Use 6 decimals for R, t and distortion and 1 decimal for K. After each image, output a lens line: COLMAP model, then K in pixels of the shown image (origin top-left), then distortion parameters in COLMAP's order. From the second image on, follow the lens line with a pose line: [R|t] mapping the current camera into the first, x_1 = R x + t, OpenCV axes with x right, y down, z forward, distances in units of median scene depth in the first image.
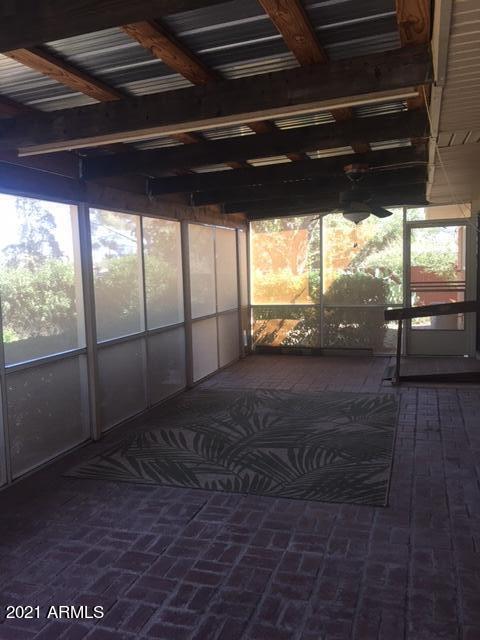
lens RADIAL K [[537.4, 0, 238.3], [0, 537.4, 317.8], [0, 0, 1]] dist [0.001355, -0.000543]
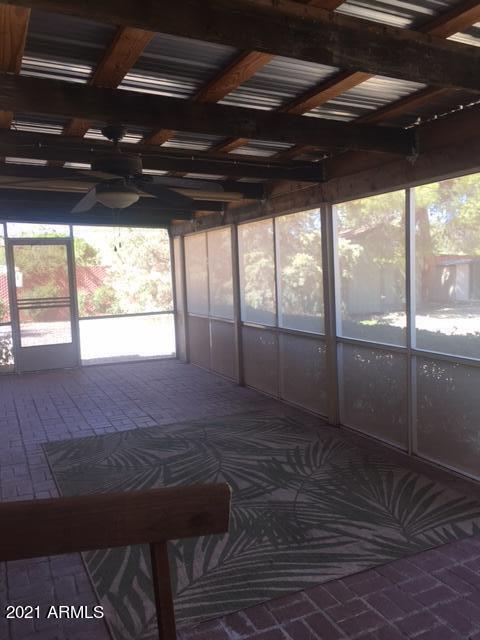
lens RADIAL K [[537.4, 0, 240.1], [0, 537.4, 323.2], [0, 0, 1]] dist [0.001355, -0.000543]
pose [[-0.718454, 0.132225, -0.682891, 0.612361], [-0.003666, 0.981032, 0.193809, -0.188402], [0.695565, 0.141746, -0.704342, 1.709968]]
